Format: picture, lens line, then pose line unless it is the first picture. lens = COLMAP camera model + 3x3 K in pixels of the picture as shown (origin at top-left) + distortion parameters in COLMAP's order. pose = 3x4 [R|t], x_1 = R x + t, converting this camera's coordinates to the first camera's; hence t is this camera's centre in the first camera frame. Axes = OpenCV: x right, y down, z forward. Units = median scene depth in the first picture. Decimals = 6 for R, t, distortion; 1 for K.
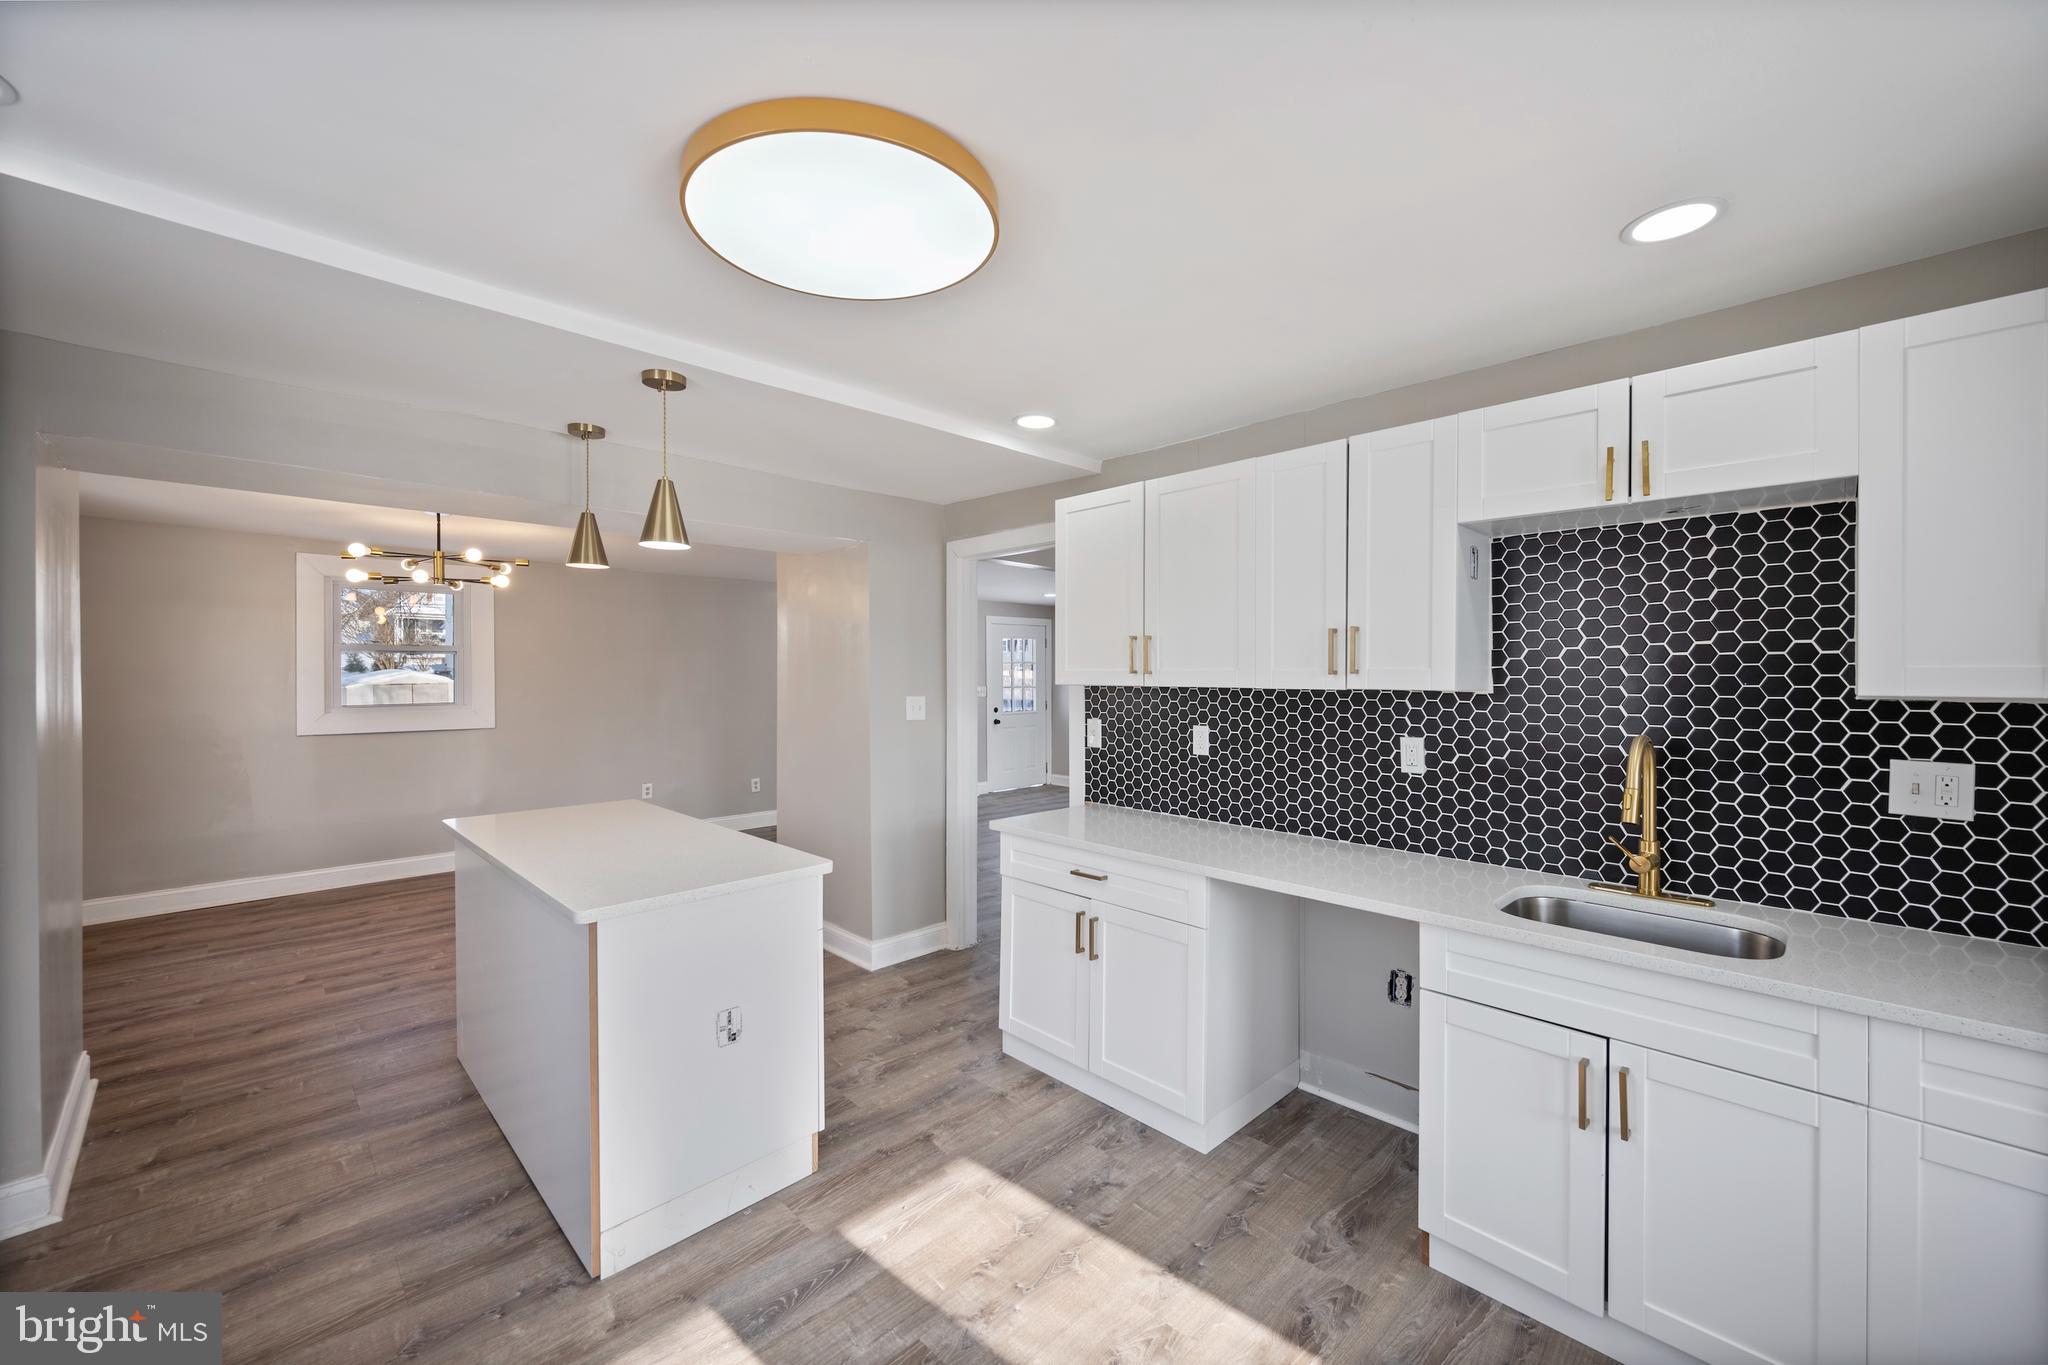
lens RADIAL K [[809.9, 0, 1038.9], [0, 809.9, 676.5], [0, 0, 1]] dist [0.001387, 0.000145]
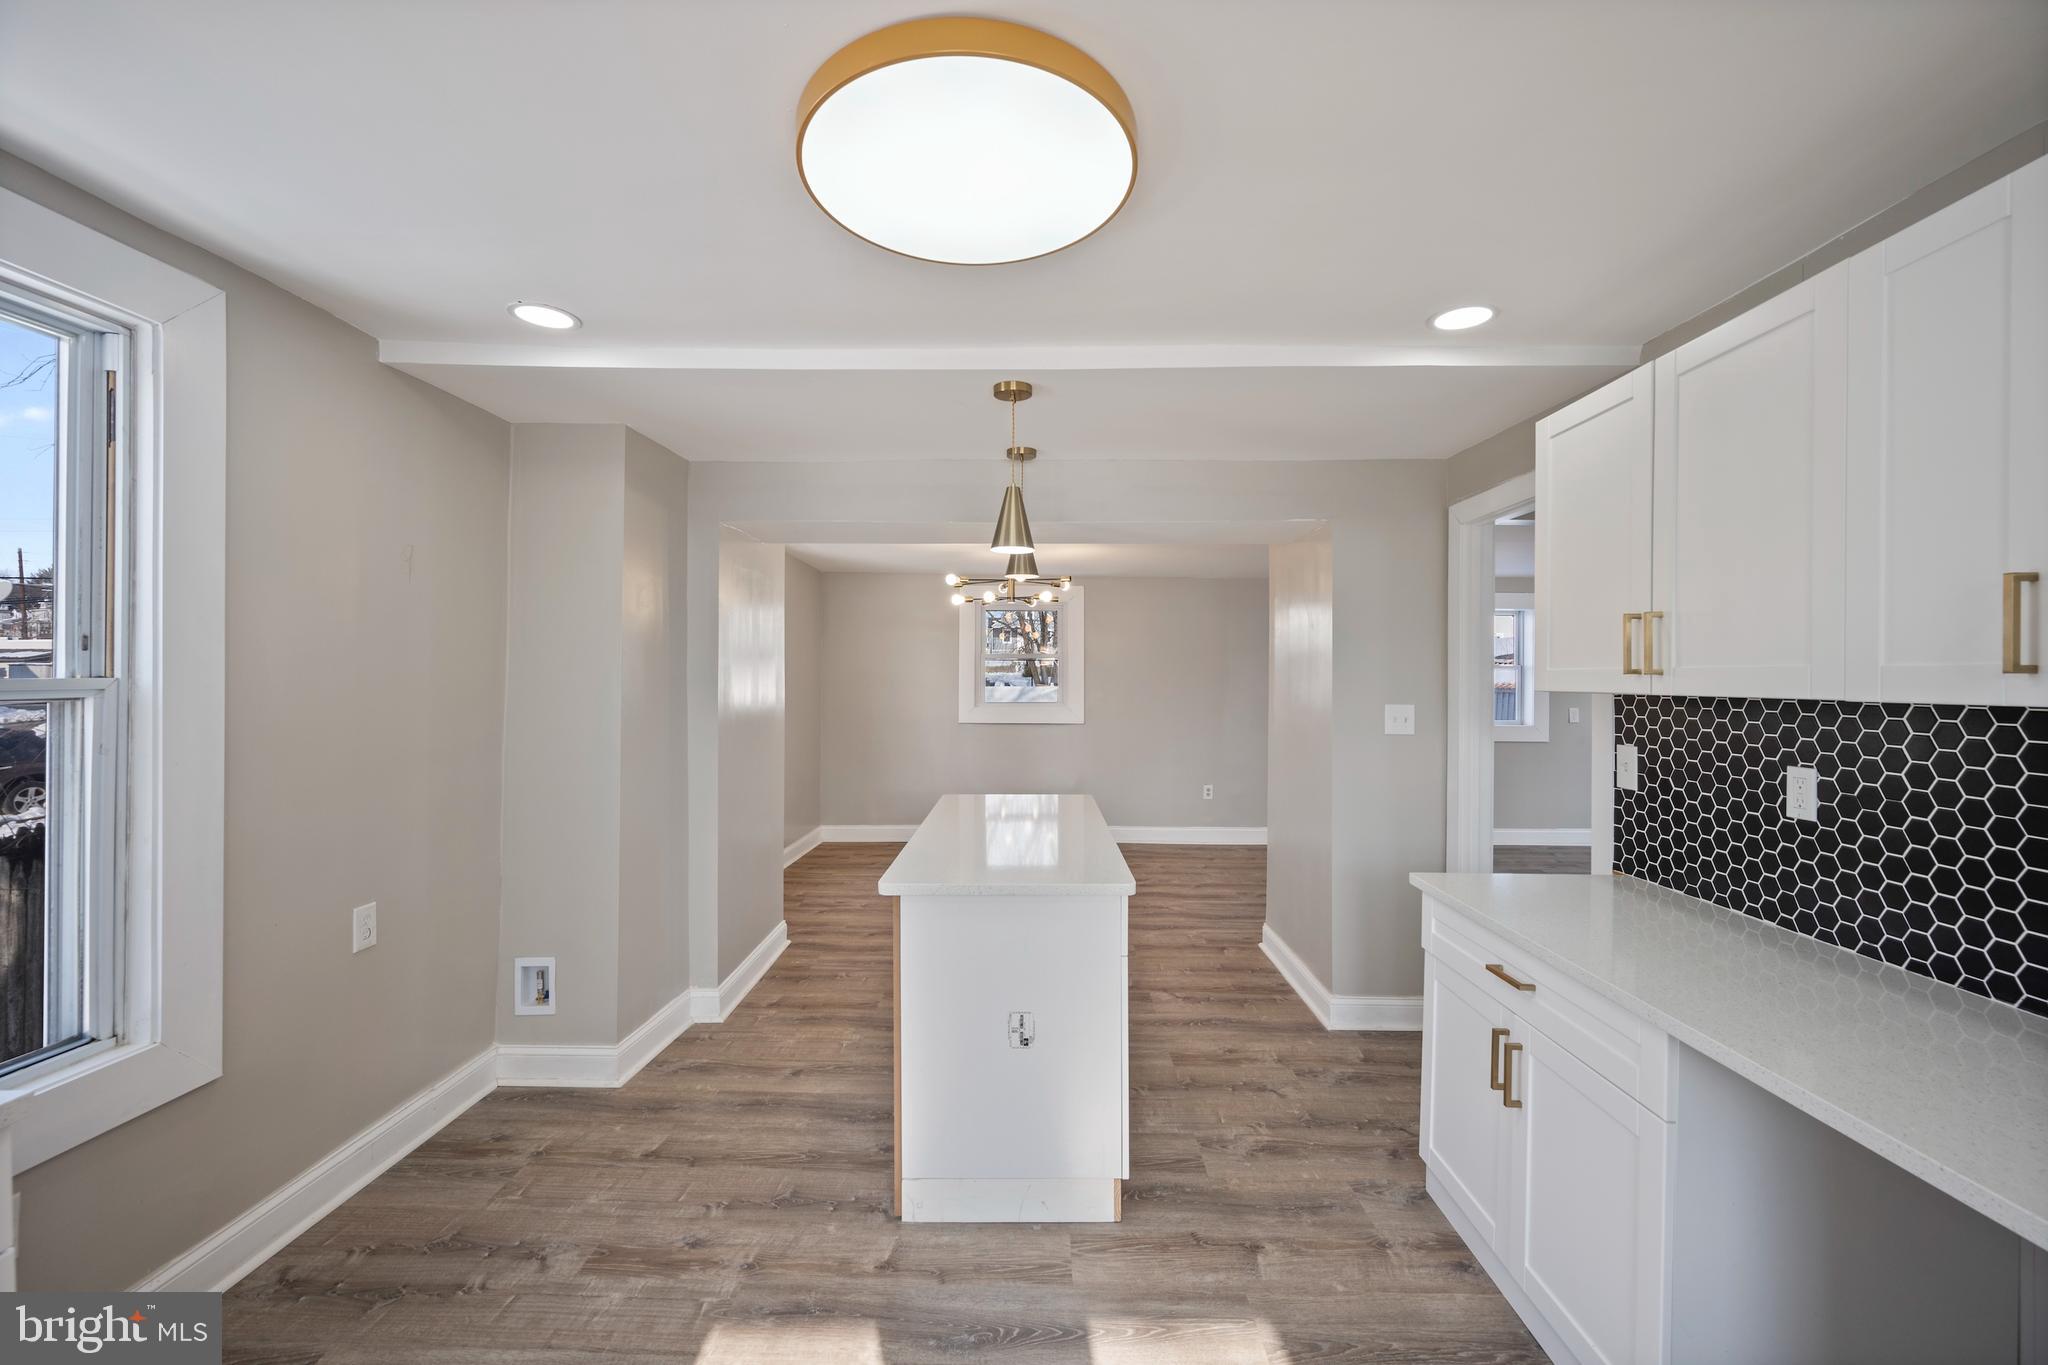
lens RADIAL K [[837.8, 0, 1024.0], [0, 837.8, 682.5], [0, 0, 1]] dist [0.002136, 0.000101]
pose [[0.688263, 0.005977, -0.725436, 0.267475], [-0.006509, 0.999977, 0.002064, 0.004453], [0.725432, 0.003301, 0.688286, 0.222139]]
